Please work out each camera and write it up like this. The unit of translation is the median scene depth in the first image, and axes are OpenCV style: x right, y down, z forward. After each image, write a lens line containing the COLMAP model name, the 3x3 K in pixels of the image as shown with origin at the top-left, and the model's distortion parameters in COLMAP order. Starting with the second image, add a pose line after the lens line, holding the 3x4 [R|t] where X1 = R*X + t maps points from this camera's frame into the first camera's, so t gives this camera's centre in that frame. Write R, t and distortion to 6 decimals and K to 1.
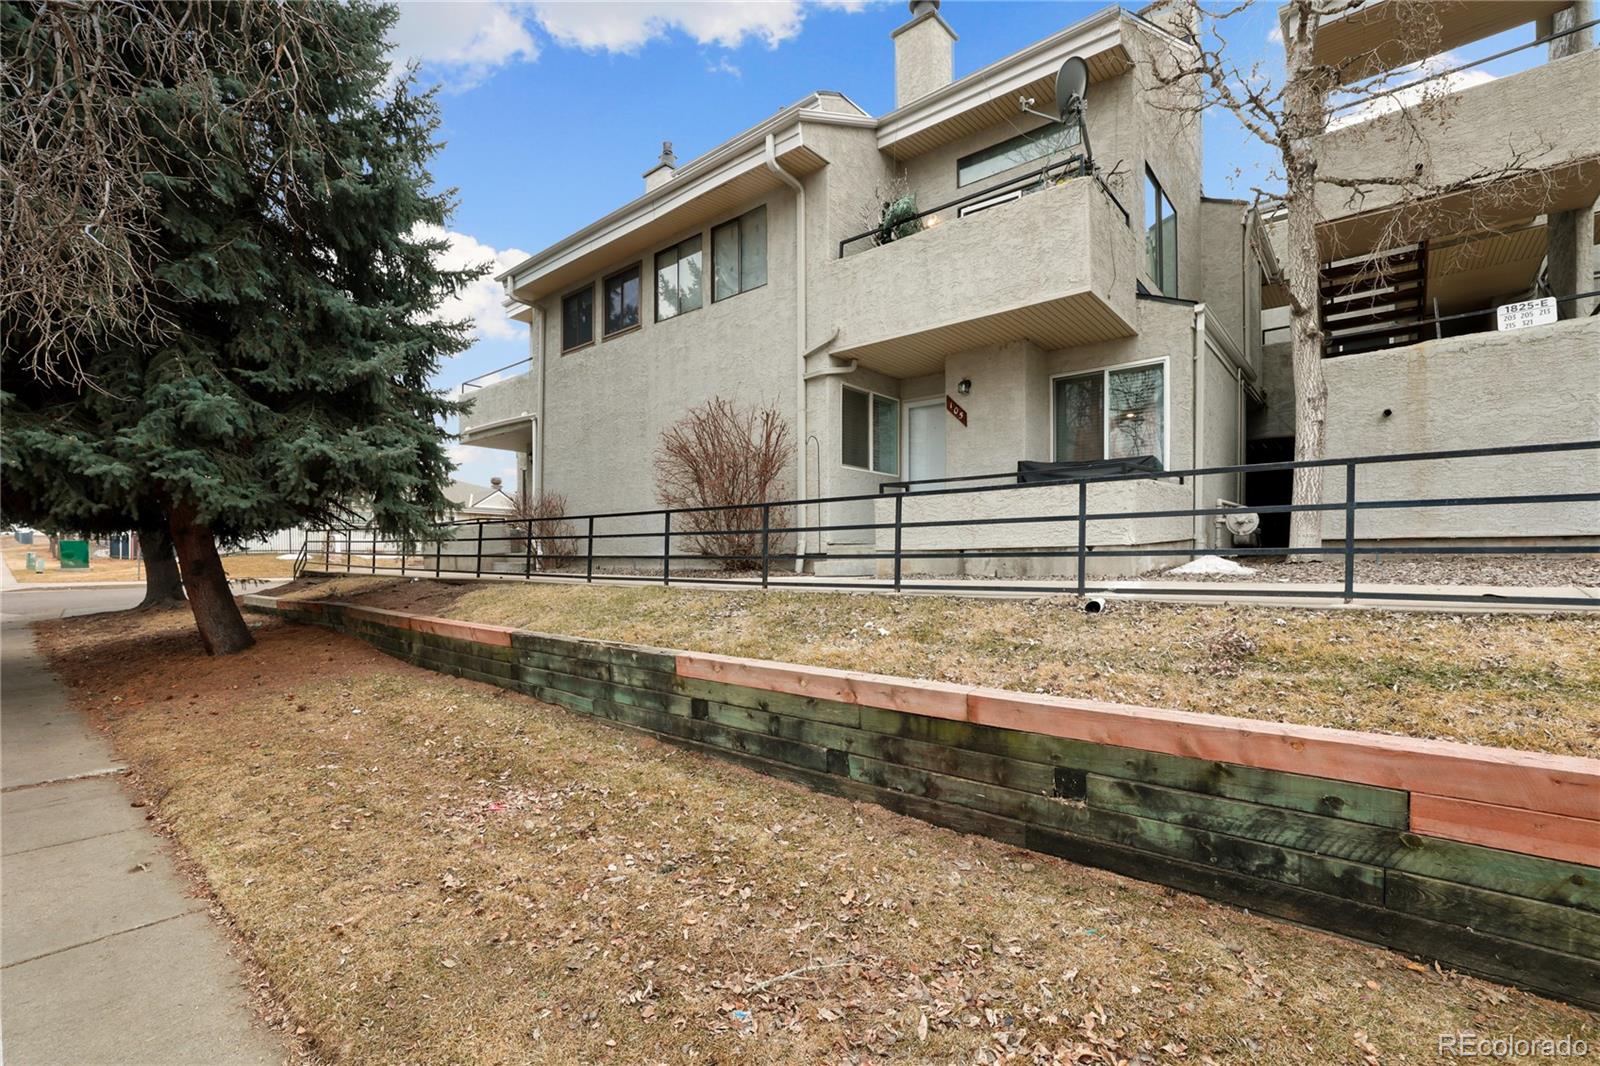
lens RADIAL K [[703.6, 0, 796.0], [0, 703.6, 565.0], [0, 0, 1]] dist [-0.001354, 0.009108]
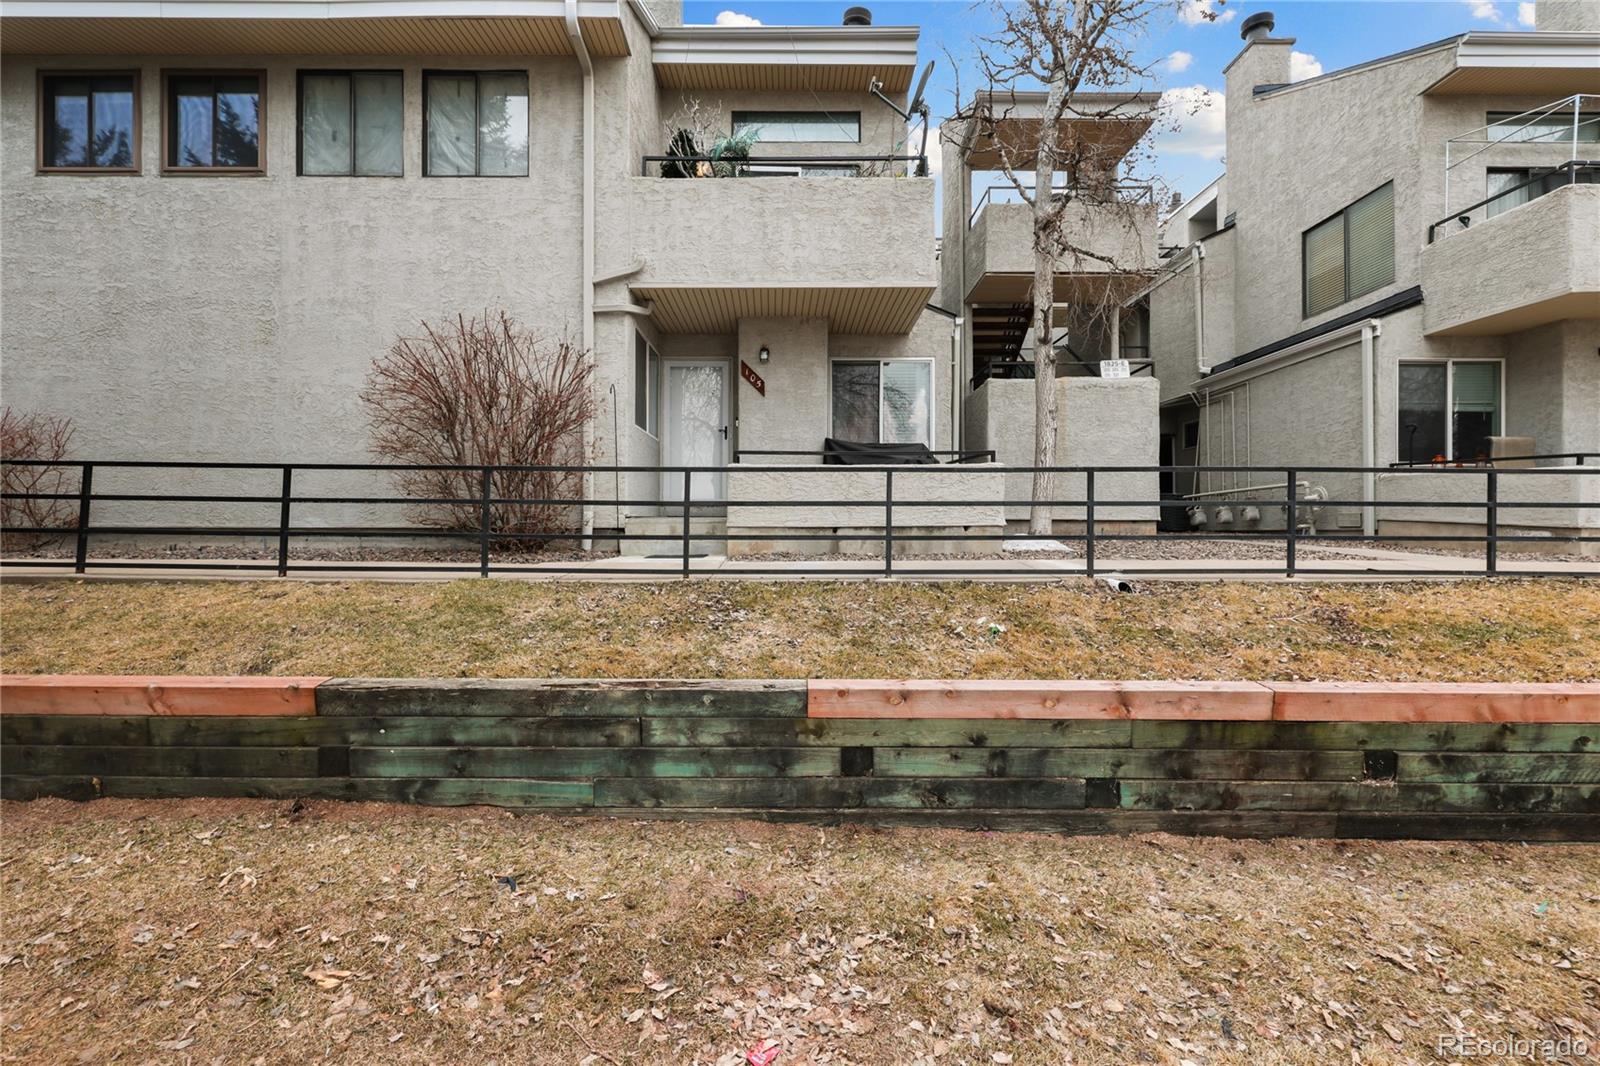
lens RADIAL K [[703.6, 0, 805.1], [0, 703.6, 519.3], [0, 0, 1]] dist [-0.001354, 0.009108]
pose [[0.767852, 0.012364, 0.640508, -0.518115], [0.001693, 0.999771, -0.021330, -0.018989], [-0.640625, 0.017463, 0.767656, 0.399763]]
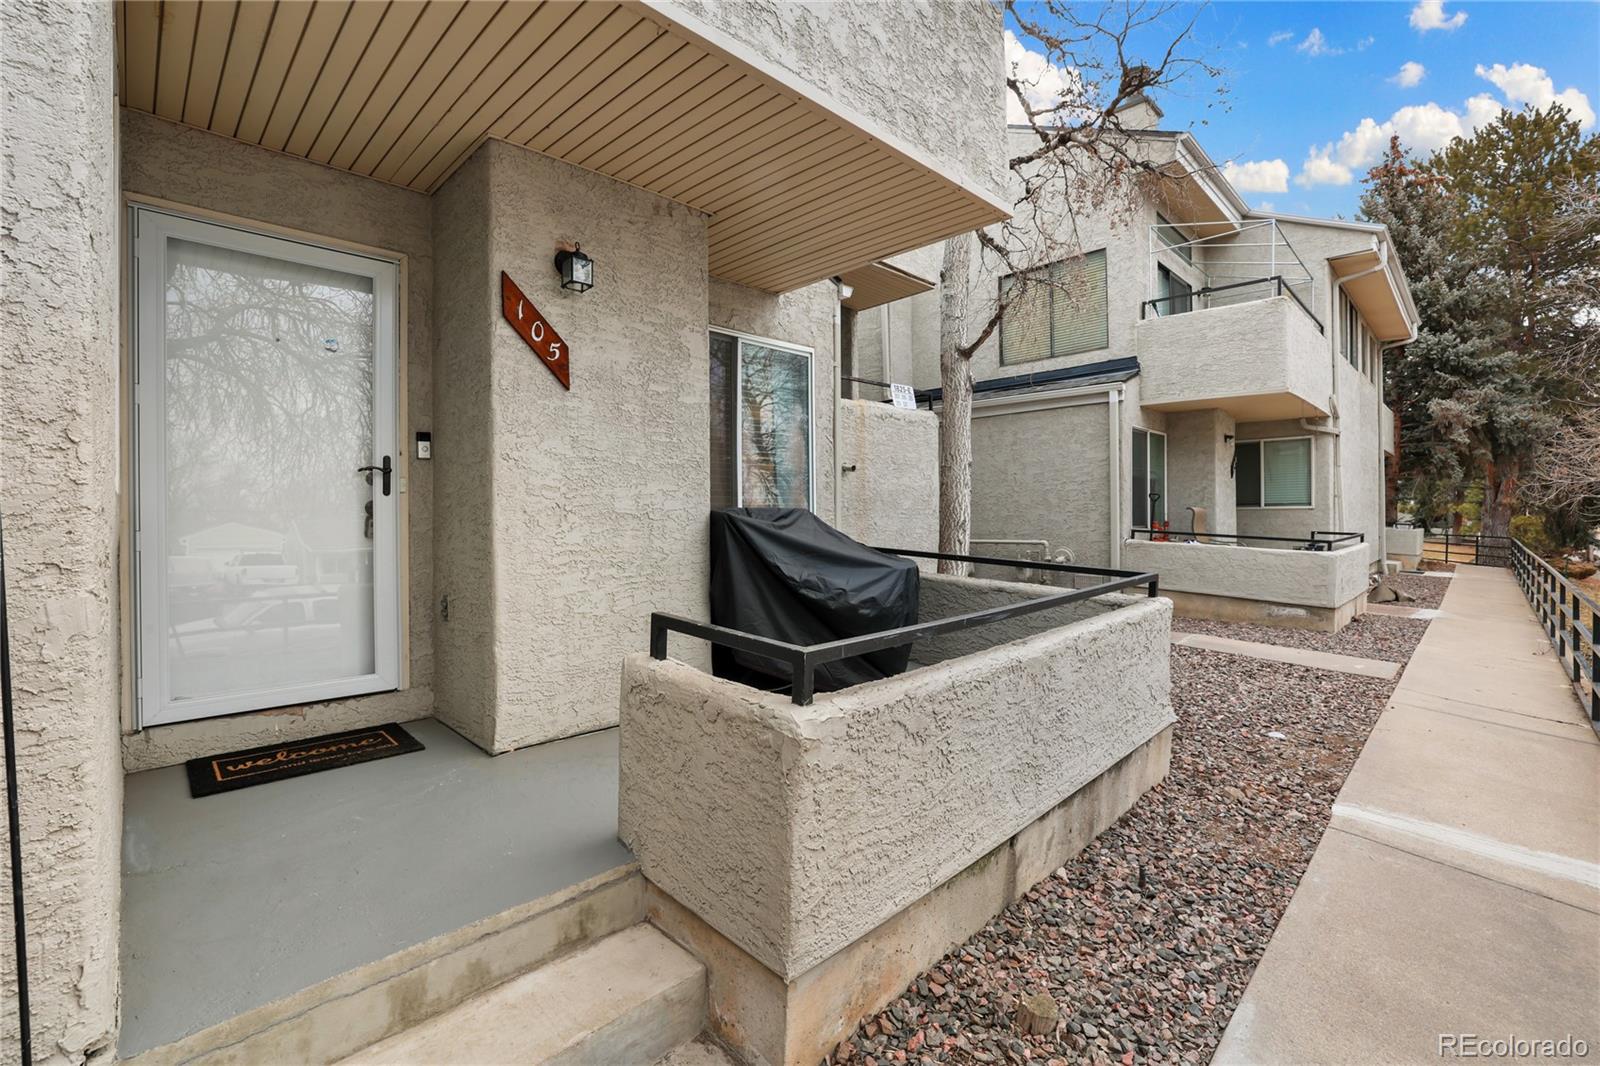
lens RADIAL K [[703.6, 0, 818.1], [0, 703.6, 510.6], [0, 0, 1]] dist [-0.001354, 0.009108]
pose [[0.079584, 0.004988, 0.996816, -0.123081], [0.008972, 0.999943, -0.005720, -0.224275], [-0.996788, 0.009399, 0.079534, 1.402609]]
